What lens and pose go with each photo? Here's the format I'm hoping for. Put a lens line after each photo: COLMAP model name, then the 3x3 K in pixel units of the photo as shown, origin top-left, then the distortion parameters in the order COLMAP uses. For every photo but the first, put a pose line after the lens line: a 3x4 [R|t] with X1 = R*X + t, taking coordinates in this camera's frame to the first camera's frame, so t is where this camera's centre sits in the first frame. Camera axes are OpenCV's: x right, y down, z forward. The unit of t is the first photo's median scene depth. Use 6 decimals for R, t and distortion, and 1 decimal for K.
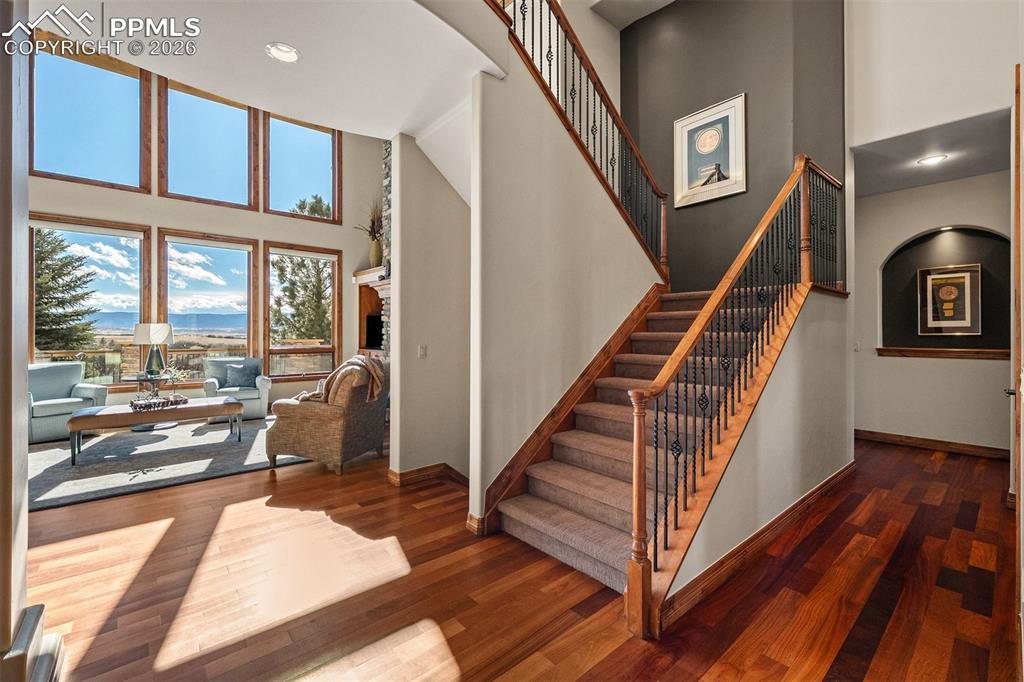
lens RADIAL K [[440.6, 0, 512.3], [0, 440.6, 334.6], [0, 0, 1]] dist [0.000092, -0.000305]
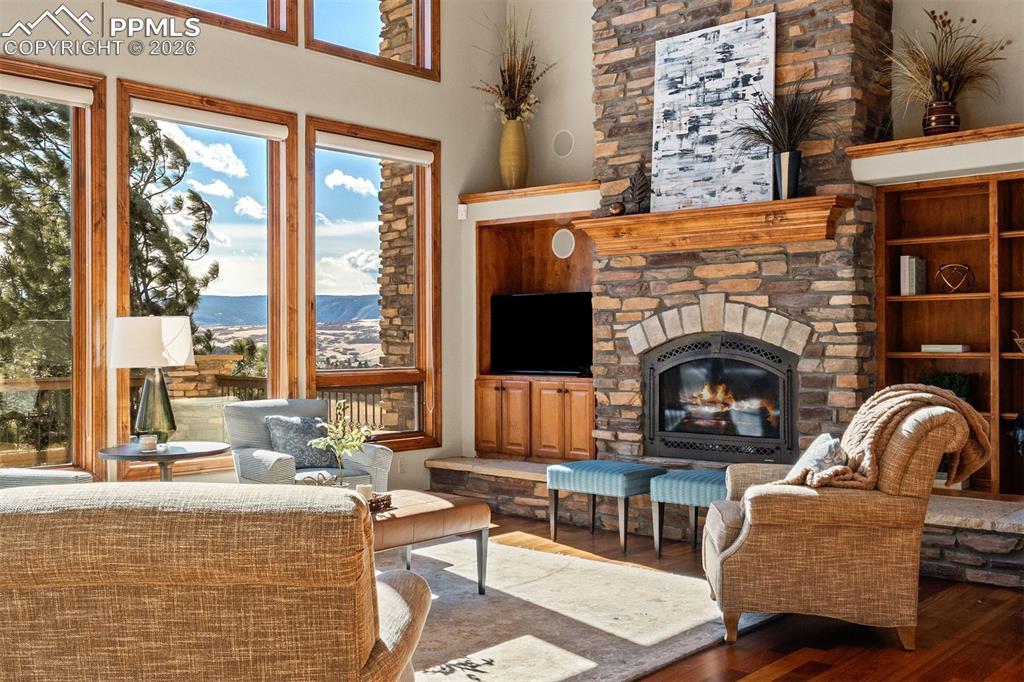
lens RADIAL K [[1051.8, 0, 511.7], [0, 1051.8, 341.0], [0, 0, 1]] dist [-0.005379, 0.000000]
pose [[0.990068, -0.007074, 0.140412, -0.476816], [0.007024, 0.999975, 0.000853, -0.000469], [-0.140415, 0.000141, 0.990093, -0.004388]]
